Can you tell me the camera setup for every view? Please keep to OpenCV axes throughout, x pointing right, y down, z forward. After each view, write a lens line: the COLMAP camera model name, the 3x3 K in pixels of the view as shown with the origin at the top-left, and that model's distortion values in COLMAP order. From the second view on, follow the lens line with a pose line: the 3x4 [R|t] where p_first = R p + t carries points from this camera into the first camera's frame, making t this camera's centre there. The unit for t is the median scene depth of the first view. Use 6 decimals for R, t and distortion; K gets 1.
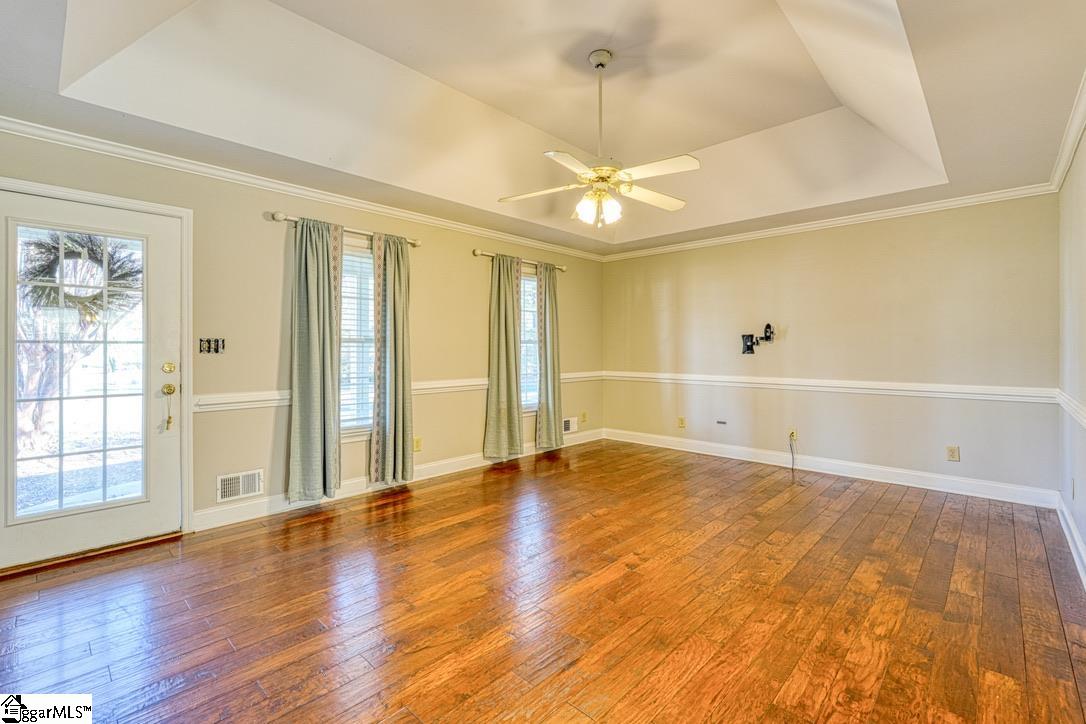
lens RADIAL K [[475.7, 0, 543.0], [0, 475.7, 362.0], [0, 0, 1]] dist [0.001995, 0.000330]
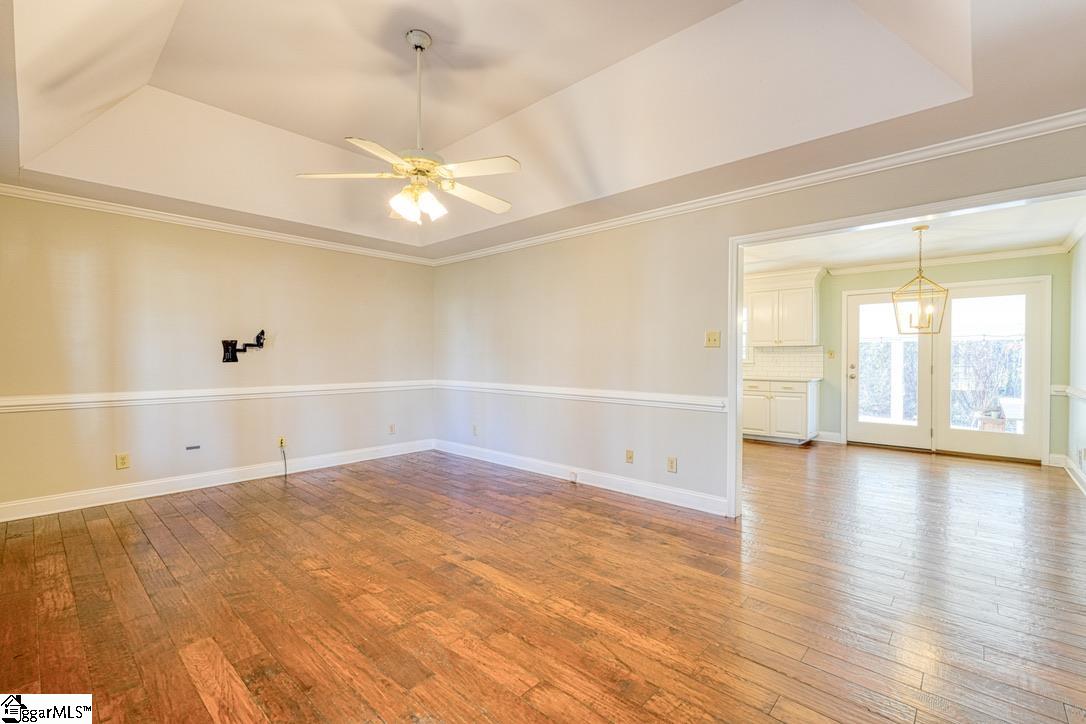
lens RADIAL K [[475.8, 0, 540.3], [0, 475.8, 376.4], [0, 0, 1]] dist [0.001141, 0.000104]
pose [[-0.009836, -0.041153, 0.999104, -0.808860], [0.026953, 0.998779, 0.041405, -0.020558], [-0.999588, 0.027336, -0.008715, 0.773972]]
